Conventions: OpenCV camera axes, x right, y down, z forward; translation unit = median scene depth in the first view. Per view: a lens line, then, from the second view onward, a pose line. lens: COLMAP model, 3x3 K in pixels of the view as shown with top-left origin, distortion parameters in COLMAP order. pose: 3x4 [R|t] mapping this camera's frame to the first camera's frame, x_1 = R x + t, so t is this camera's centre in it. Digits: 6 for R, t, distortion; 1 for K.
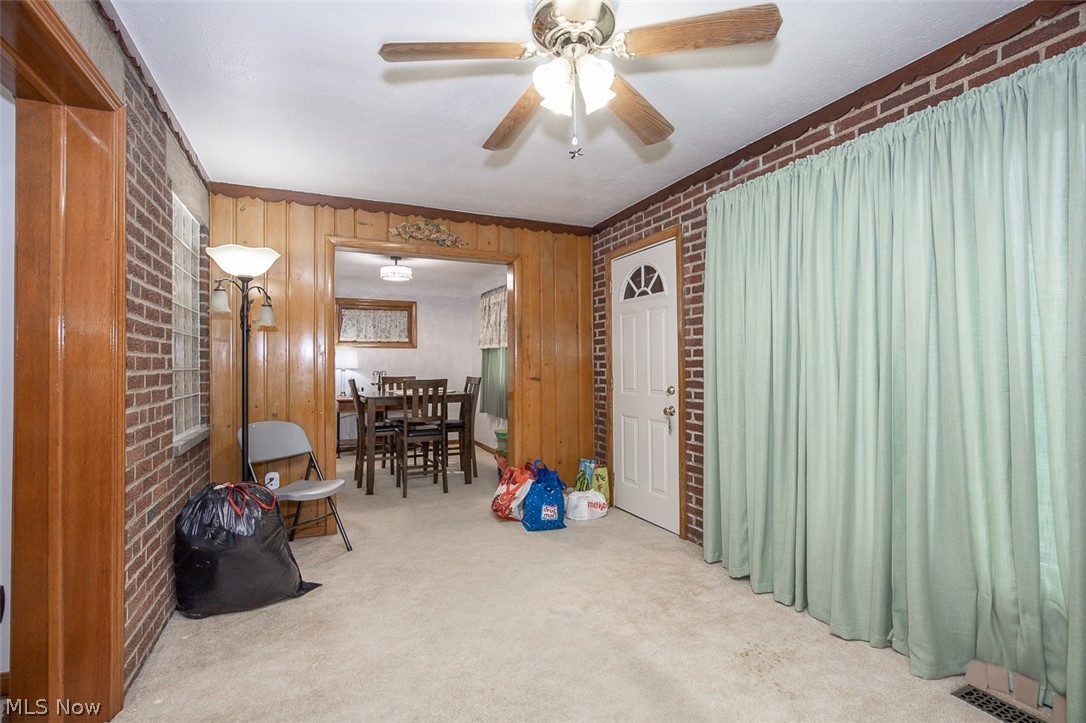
lens RADIAL K [[500.6, 0, 544.9], [0, 500.6, 362.8], [0, 0, 1]] dist [-0.017067, 0.004467]
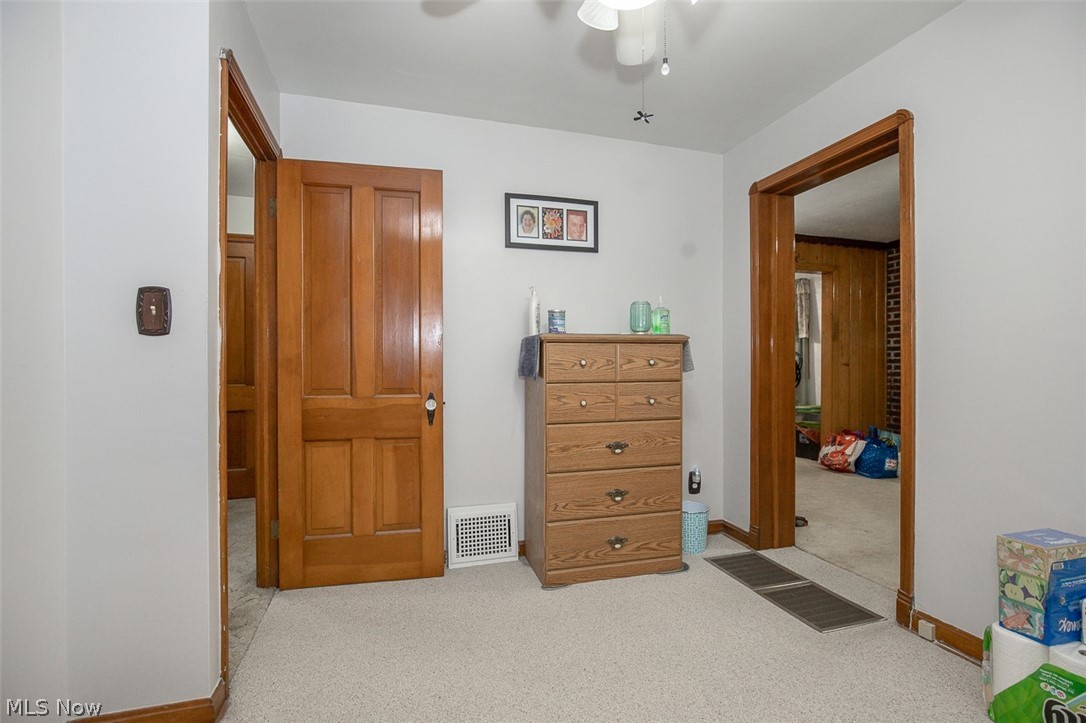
lens RADIAL K [[500.6, 0, 546.3], [0, 500.6, 363.7], [0, 0, 1]] dist [-0.017067, 0.004467]
pose [[0.991784, 0.015877, -0.126935, -0.620348], [-0.014558, 0.999830, 0.011312, 0.027659], [0.127093, -0.009371, 0.991847, -0.348519]]
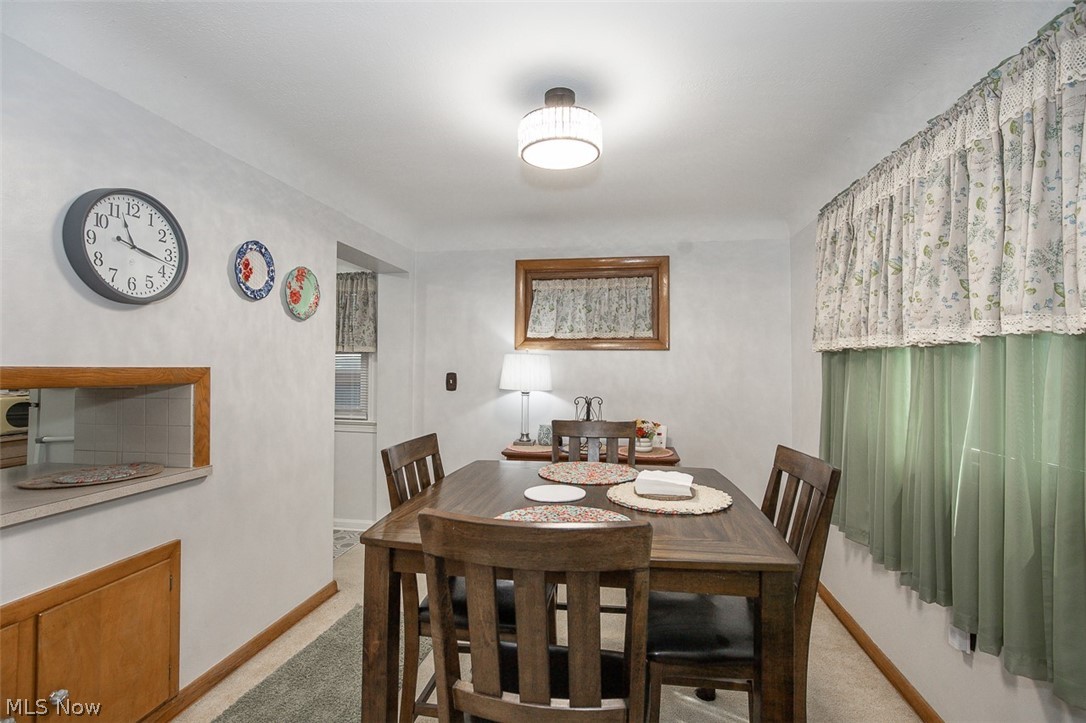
lens RADIAL K [[500.6, 0, 543.5], [0, 500.6, 362.1], [0, 0, 1]] dist [-0.017067, 0.004467]
pose [[0.827976, 0.004239, -0.560748, -0.147833], [-0.006789, 0.999974, -0.002465, -0.027685], [0.560723, 0.005848, 0.827983, 0.945593]]
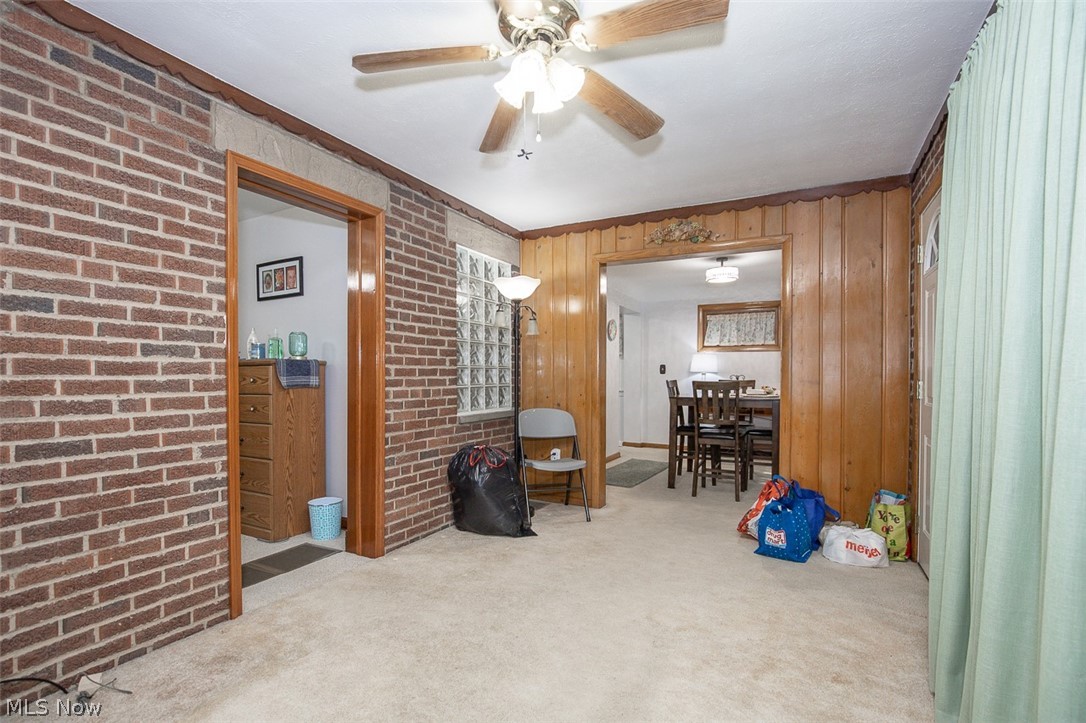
lens RADIAL K [[500.6, 0, 543.4], [0, 500.6, 388.7], [0, 0, 1]] dist [-0.017067, 0.004467]
pose [[0.613530, 0.030409, -0.789086, 0.363901], [-0.002477, 0.999327, 0.036586, 0.014267], [0.789668, -0.020492, 0.613193, 0.149421]]
